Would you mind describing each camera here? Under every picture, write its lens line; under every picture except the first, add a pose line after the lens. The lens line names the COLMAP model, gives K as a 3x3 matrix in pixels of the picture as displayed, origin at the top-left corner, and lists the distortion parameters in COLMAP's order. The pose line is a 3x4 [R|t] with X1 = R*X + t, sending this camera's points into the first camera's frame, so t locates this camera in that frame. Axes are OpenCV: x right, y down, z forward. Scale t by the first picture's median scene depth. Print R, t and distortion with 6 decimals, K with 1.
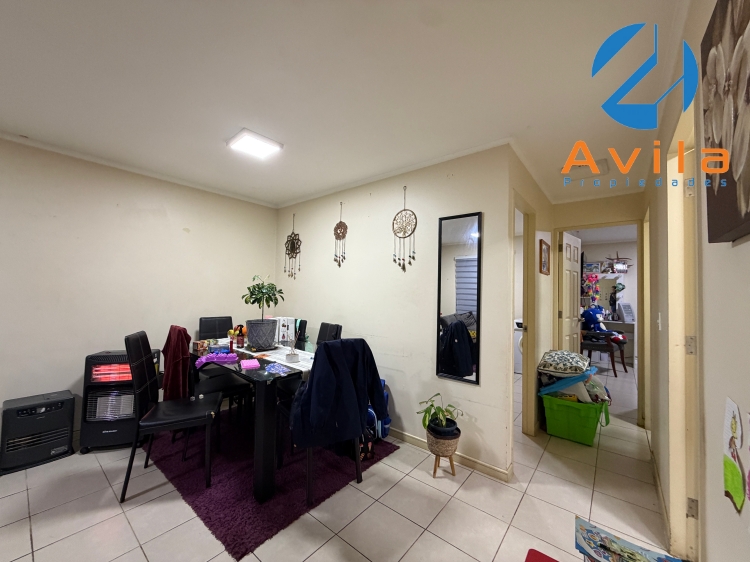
lens RADIAL K [[297.2, 0, 373.9], [0, 297.2, 282.7], [0, 0, 1]] dist [0.001438, -0.000326]
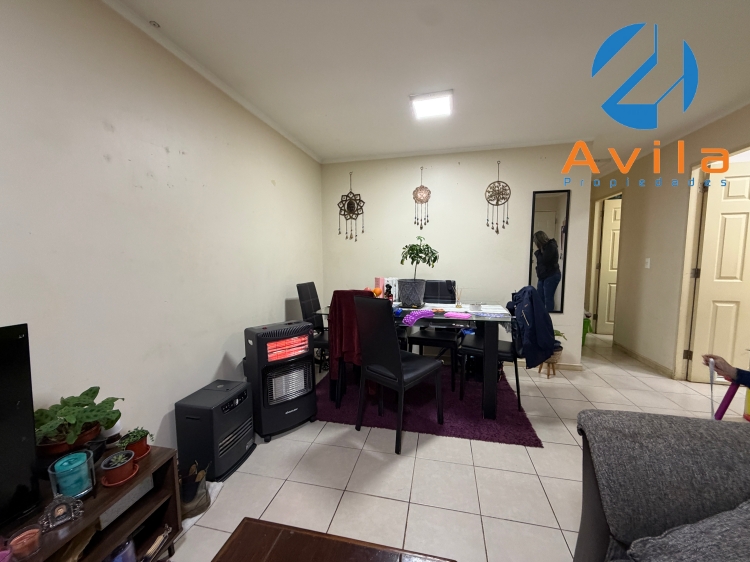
lens RADIAL K [[297.2, 0, 372.7], [0, 297.2, 284.1], [0, 0, 1]] dist [0.001438, -0.000326]
pose [[0.895383, -0.067099, 0.440212, -1.012660], [0.012255, 0.991921, 0.126266, 0.007957], [-0.445128, -0.107661, 0.888972, 0.129802]]
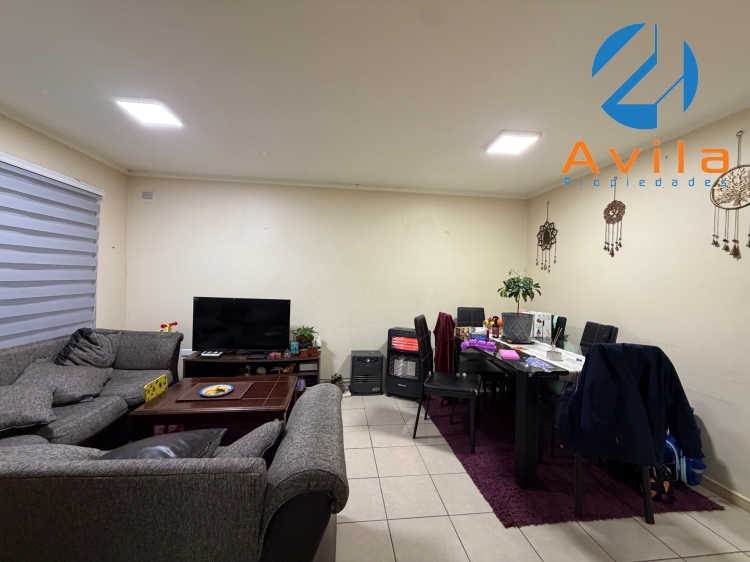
lens RADIAL K [[297.2, 0, 373.6], [0, 297.2, 282.8], [0, 0, 1]] dist [0.001438, -0.000326]
pose [[0.721298, 0.006140, -0.692597, -0.028632], [0.011081, 0.999730, 0.020402, -0.005513], [0.692536, -0.022391, 0.721036, -0.074776]]
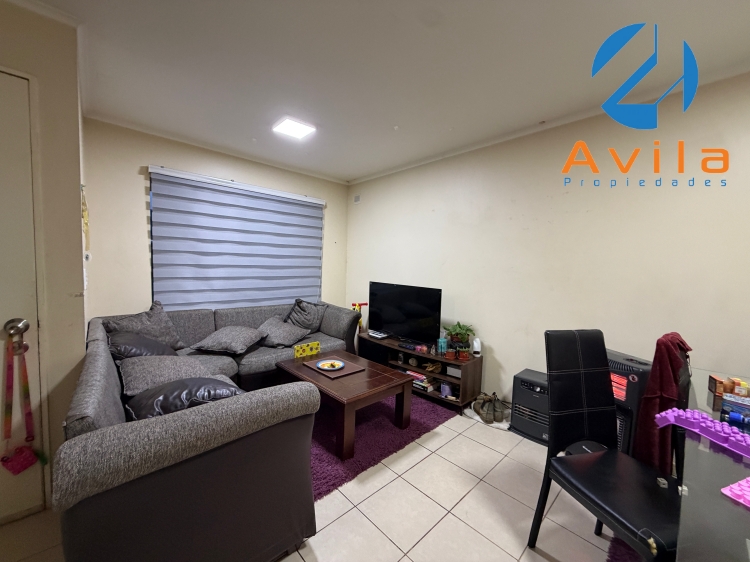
lens RADIAL K [[297.2, 0, 375.0], [0, 297.2, 283.4], [0, 0, 1]] dist [0.001438, -0.000326]
pose [[-0.132000, 0.033163, -0.990695, -0.051482], [-0.001709, 0.999431, 0.033684, 0.032993], [0.991248, 0.006139, -0.131868, 0.529258]]
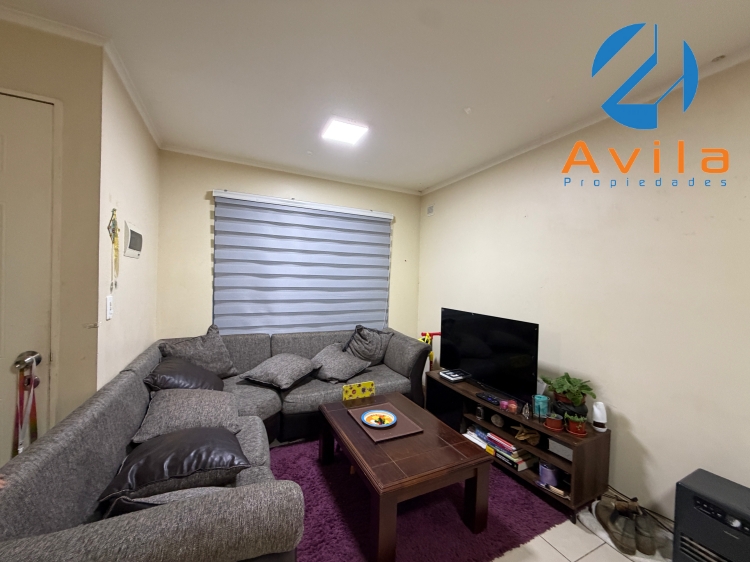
lens RADIAL K [[297.2, 0, 374.7], [0, 297.2, 283.4], [0, 0, 1]] dist [0.001438, -0.000326]
pose [[-0.420728, -0.022431, -0.906909, -0.296651], [-0.009269, 0.999748, -0.020427, 0.002938], [0.907139, -0.000188, -0.420830, 0.568755]]
